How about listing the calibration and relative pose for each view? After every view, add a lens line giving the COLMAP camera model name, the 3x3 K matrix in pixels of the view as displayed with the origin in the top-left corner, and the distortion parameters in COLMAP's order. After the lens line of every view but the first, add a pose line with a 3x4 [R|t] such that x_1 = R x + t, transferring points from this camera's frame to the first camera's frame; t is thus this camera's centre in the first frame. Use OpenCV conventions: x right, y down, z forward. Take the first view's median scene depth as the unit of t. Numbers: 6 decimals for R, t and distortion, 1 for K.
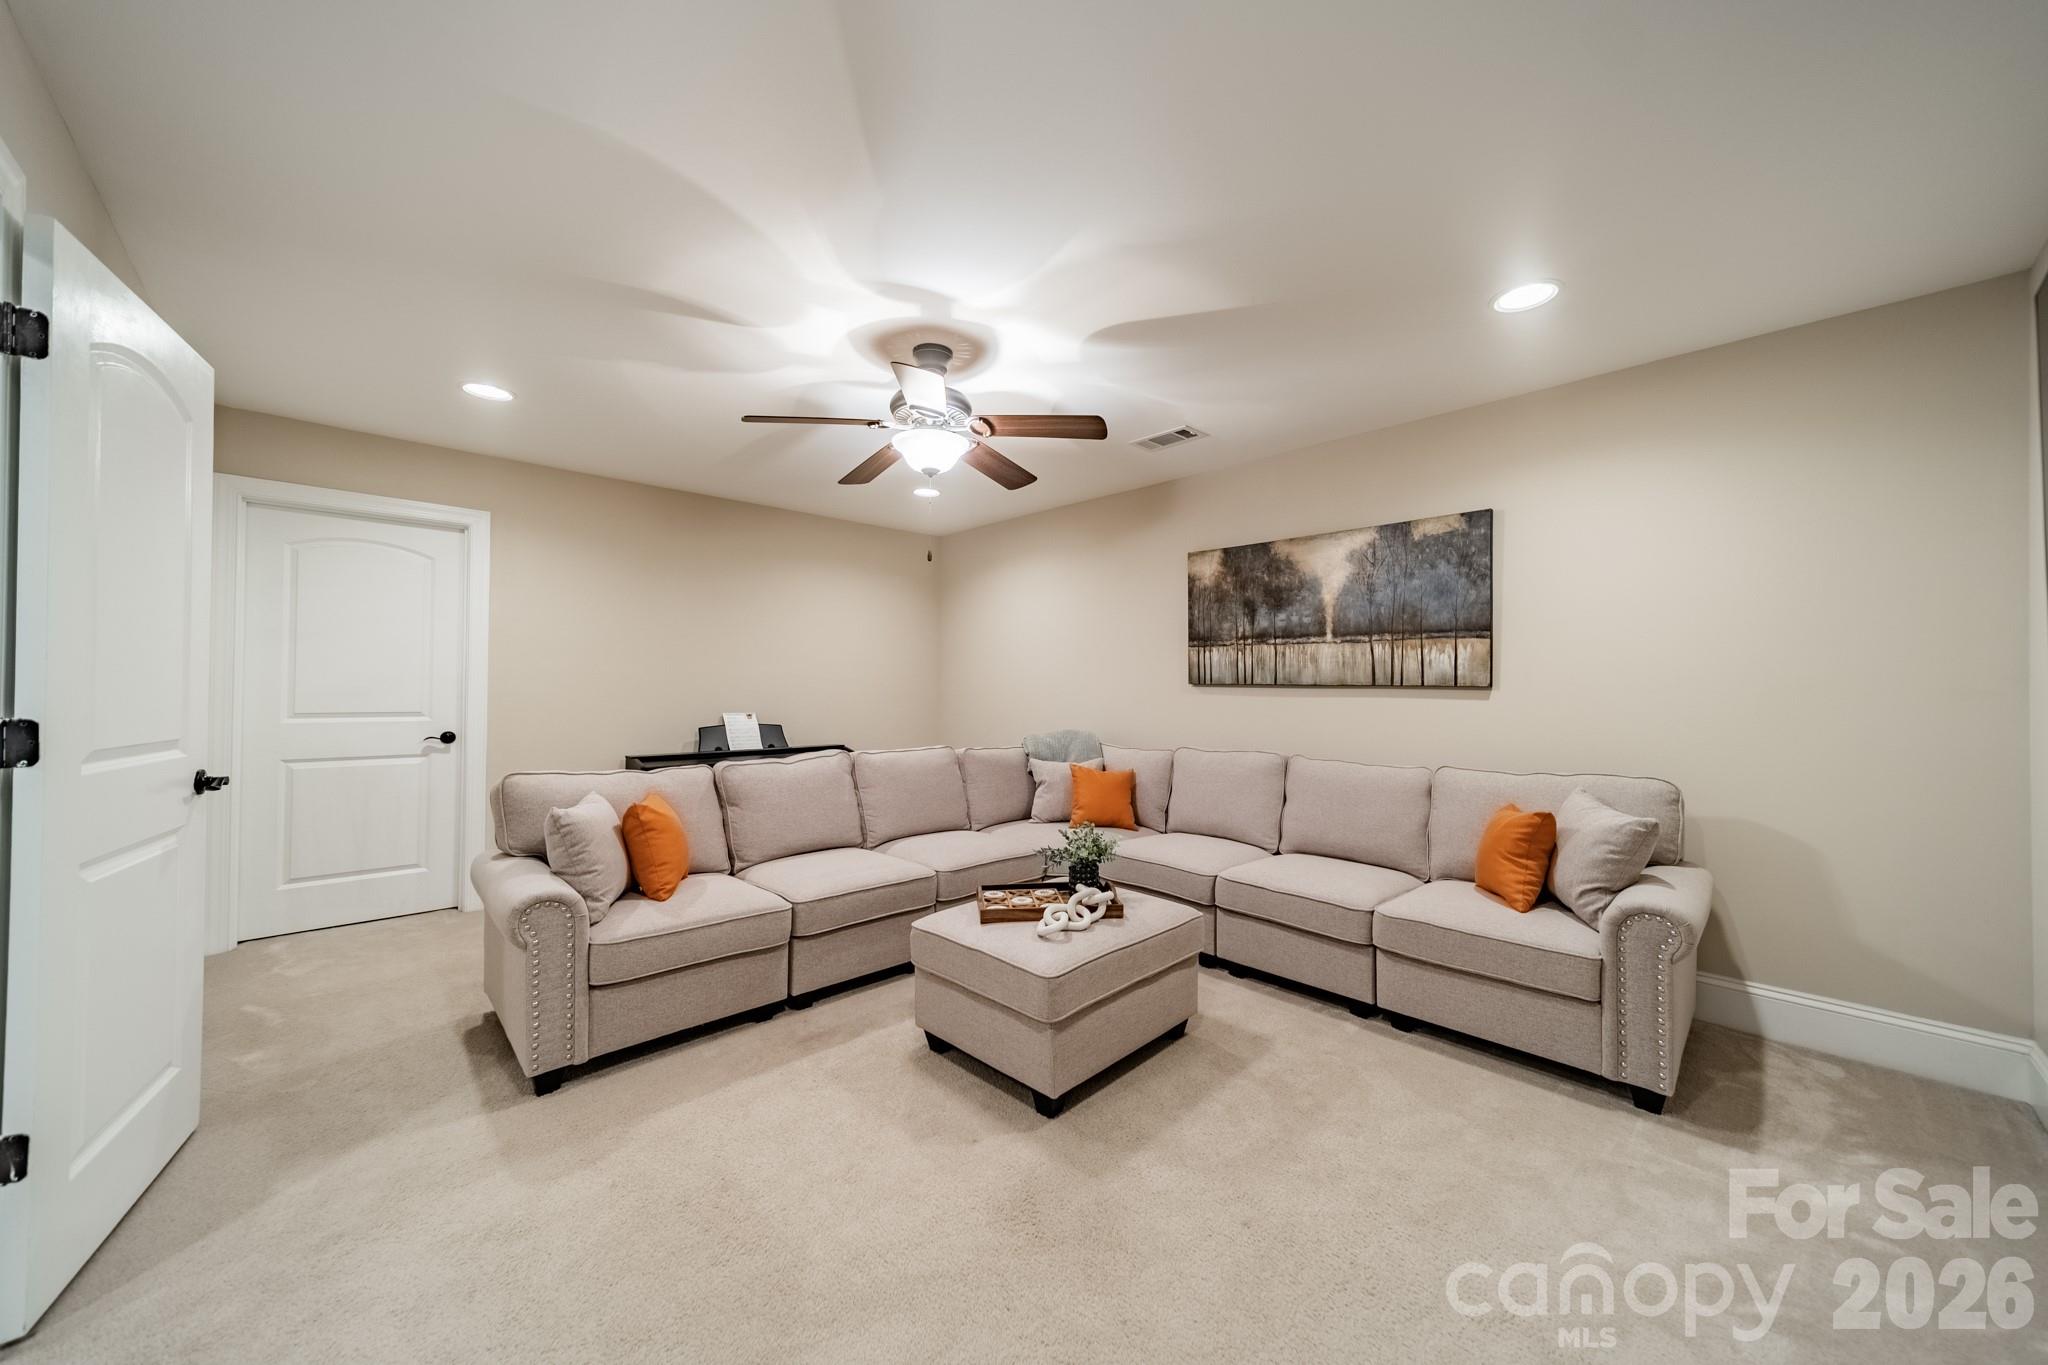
lens RADIAL K [[728.5, 0, 1029.2], [0, 728.5, 683.7], [0, 0, 1]] dist [0.009043, 0.000005]
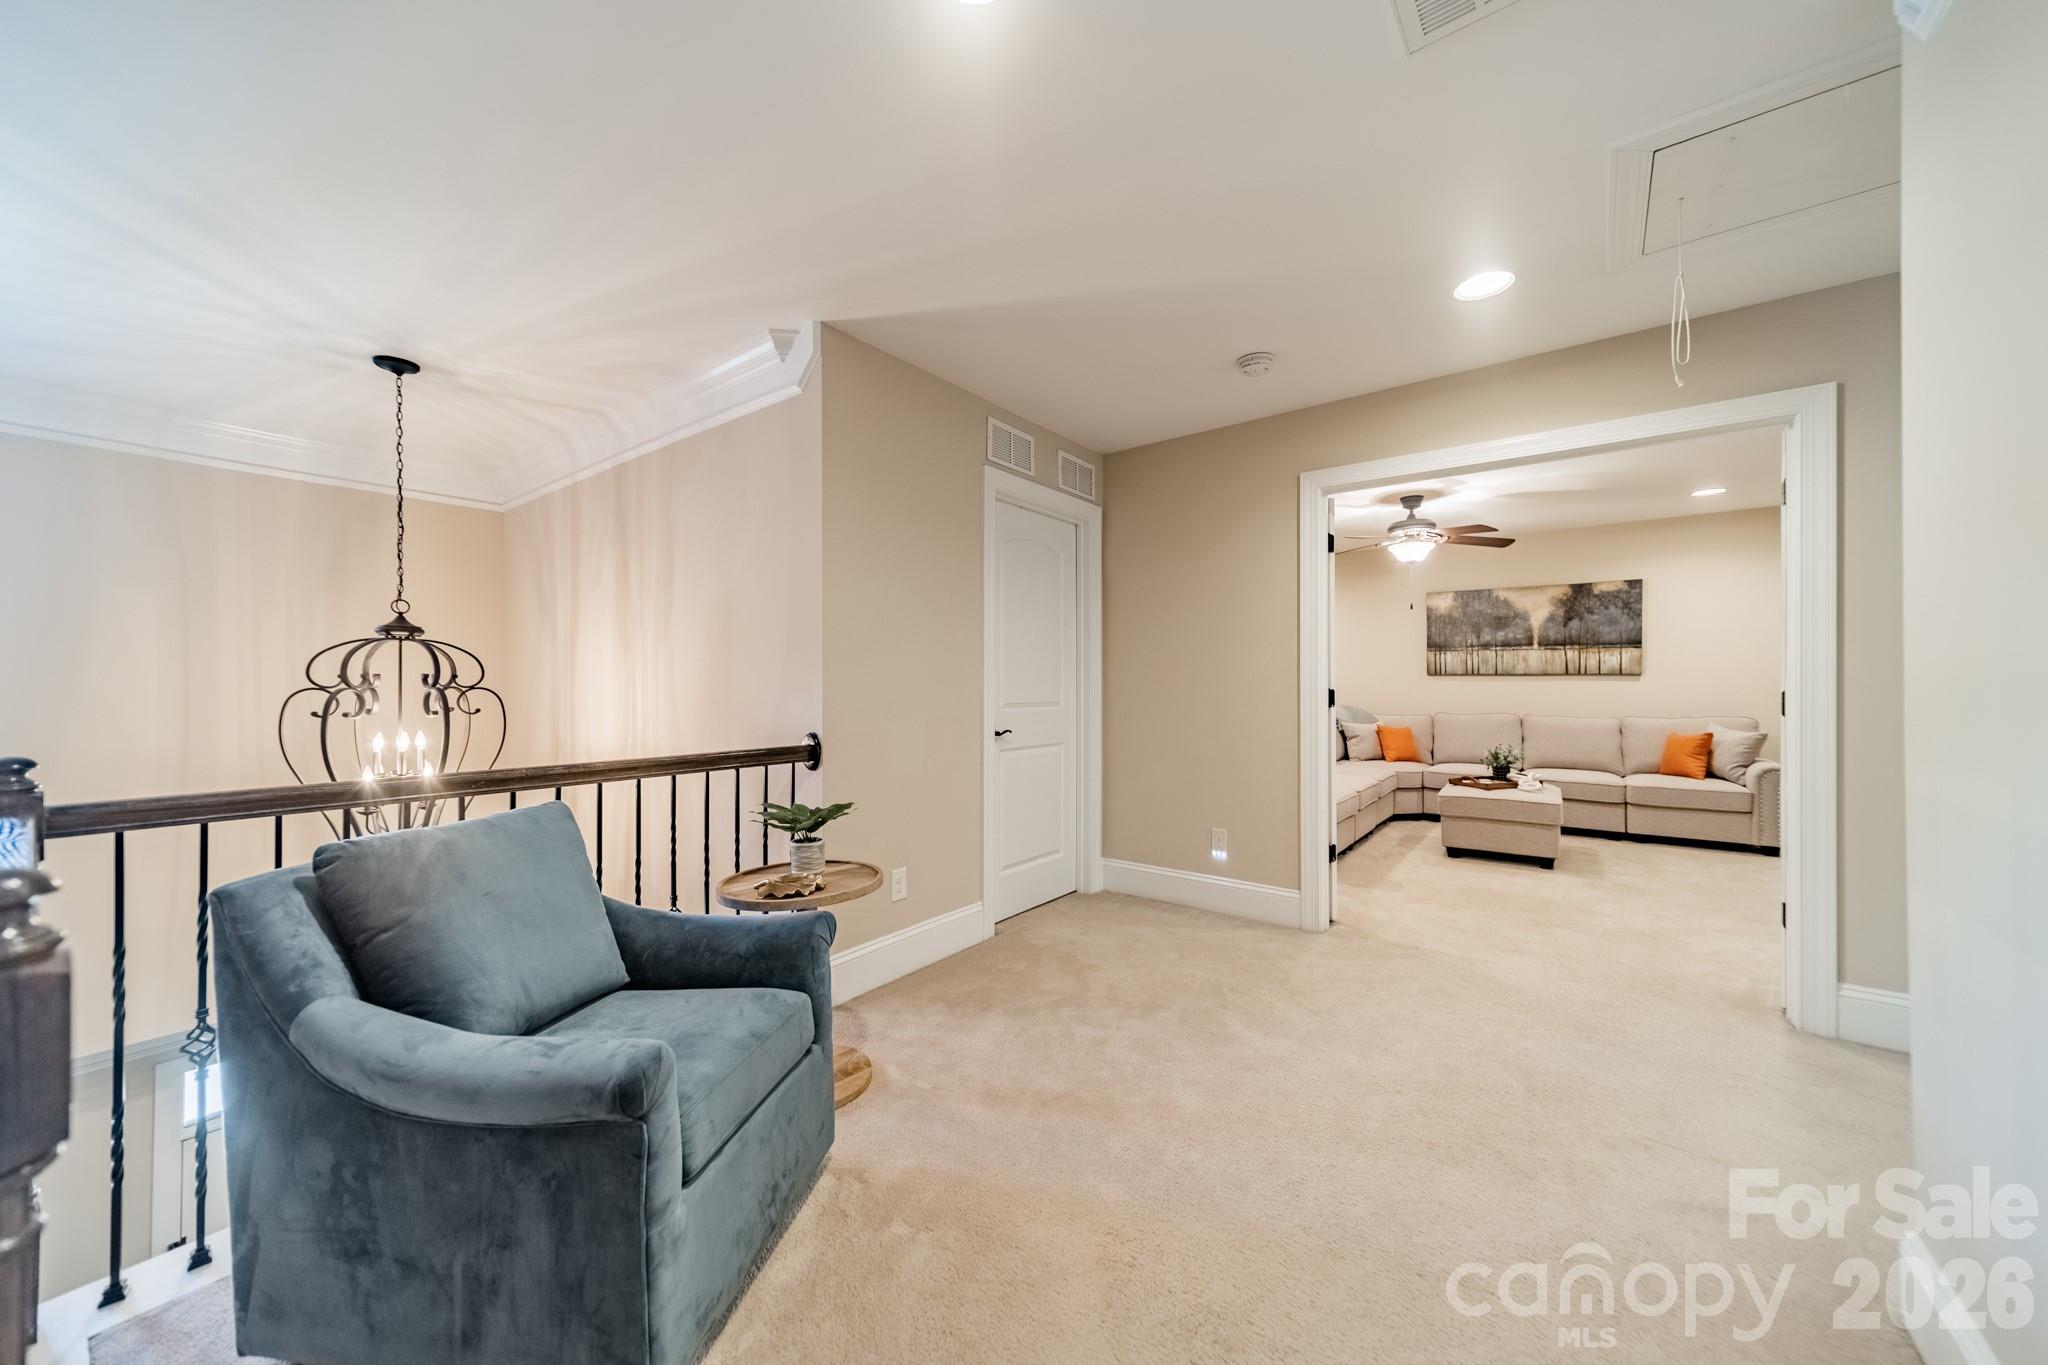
lens RADIAL K [[728.5, 0, 1029.2], [0, 728.5, 683.7], [0, 0, 1]] dist [0.009043, 0.000005]
pose [[0.988248, -0.011520, 0.152425, -1.074310], [0.009868, 0.999884, 0.011586, -0.007632], [-0.152541, -0.009946, 0.988247, -0.547903]]
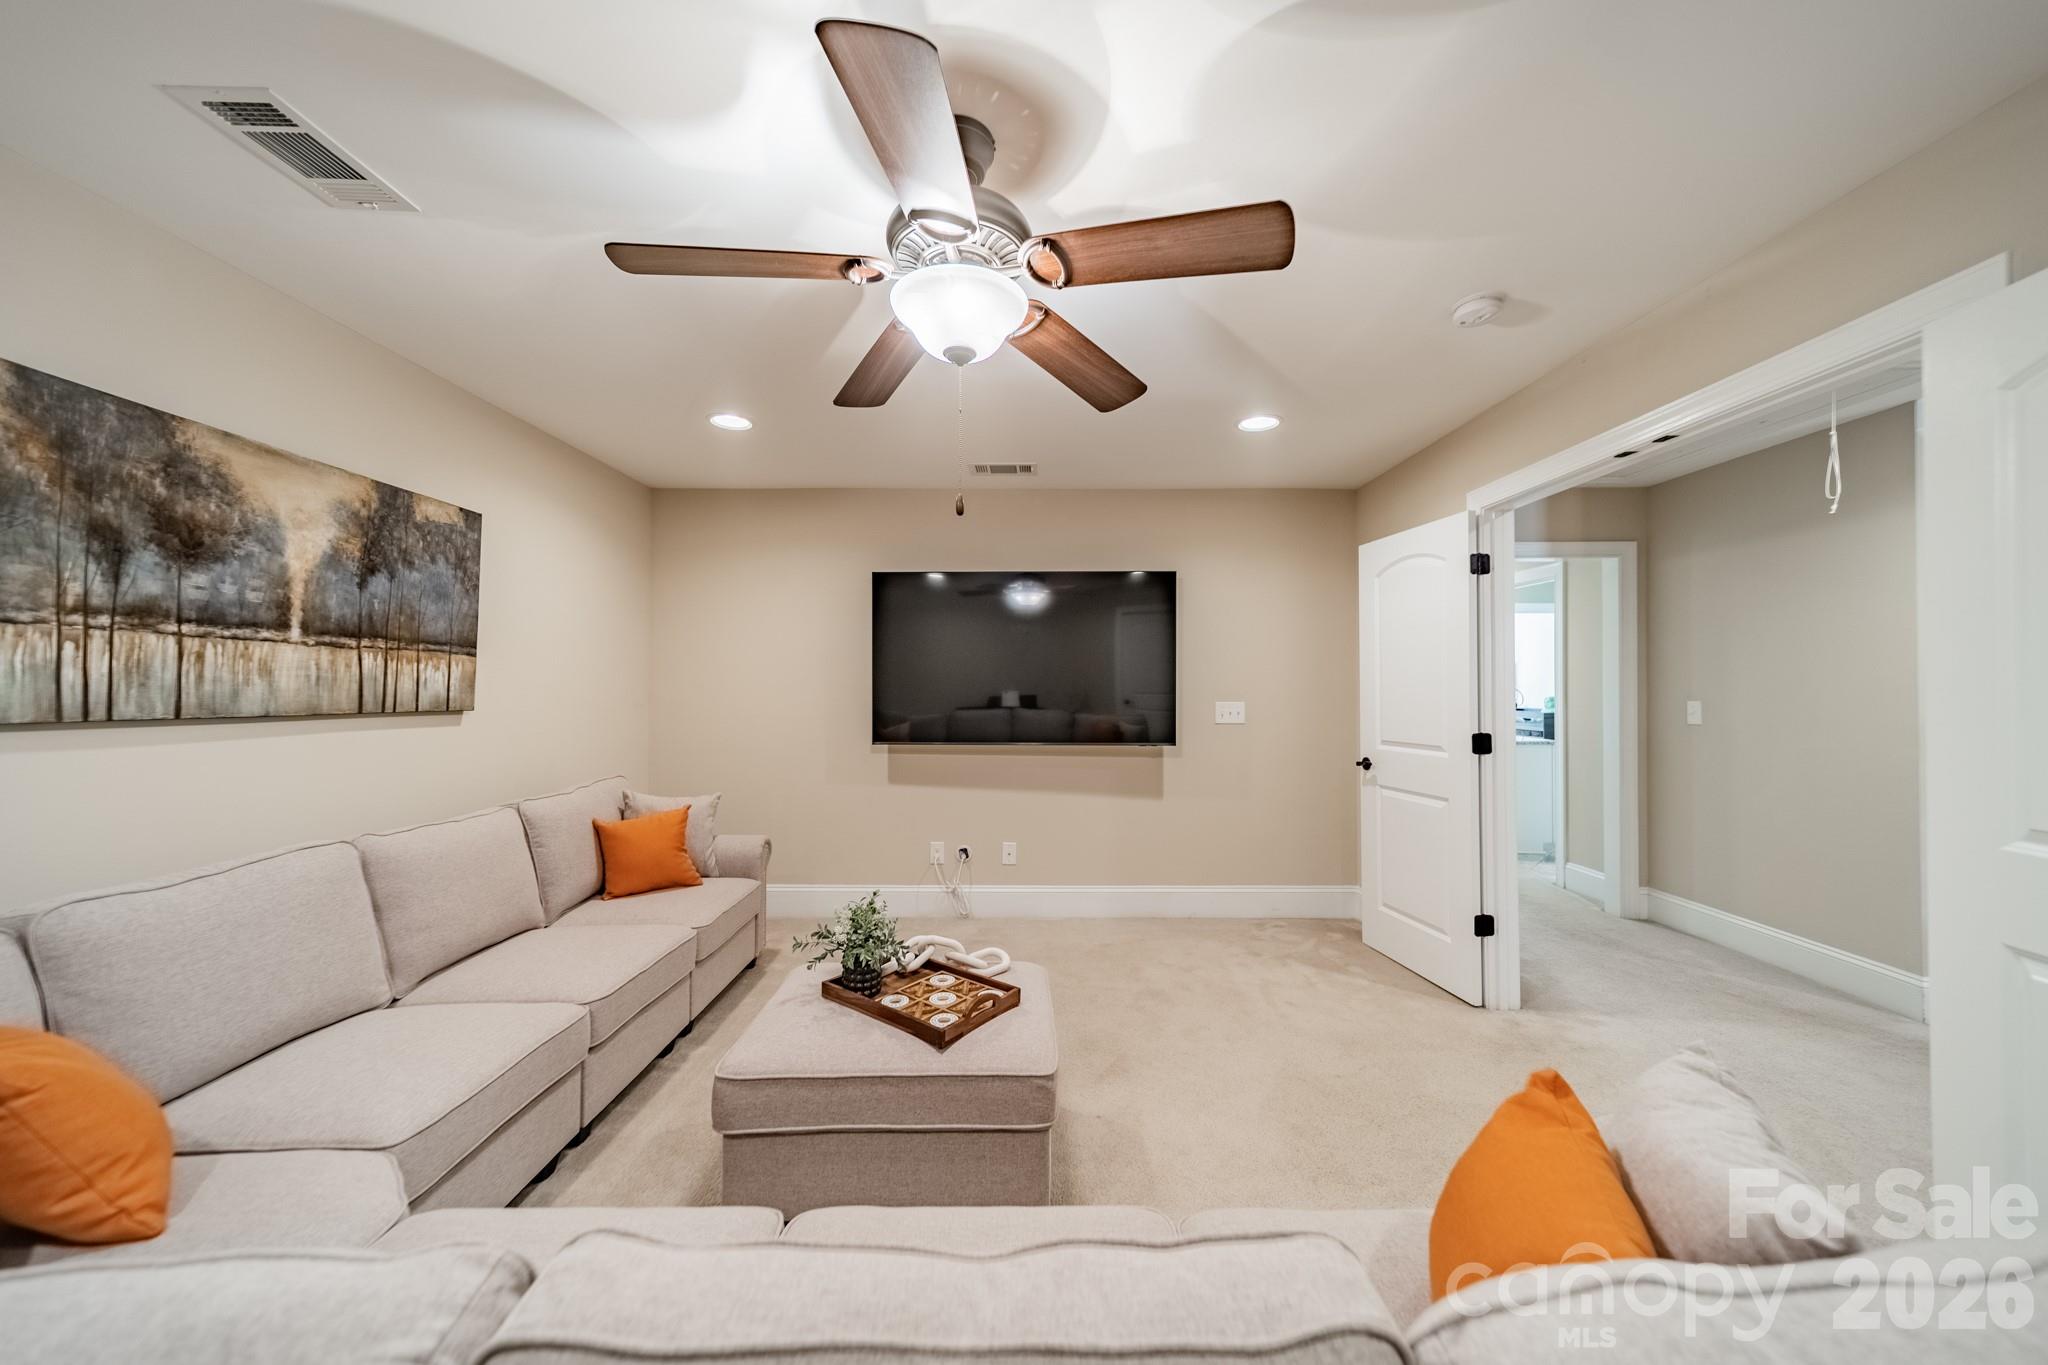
lens RADIAL K [[728.5, 0, 1029.2], [0, 728.5, 683.7], [0, 0, 1]] dist [0.009043, 0.000005]
pose [[-0.723271, -0.006349, 0.690535, -0.434884], [-0.014372, 0.999880, -0.005860, -0.029677], [-0.690415, -0.014163, -0.723275, 1.053990]]
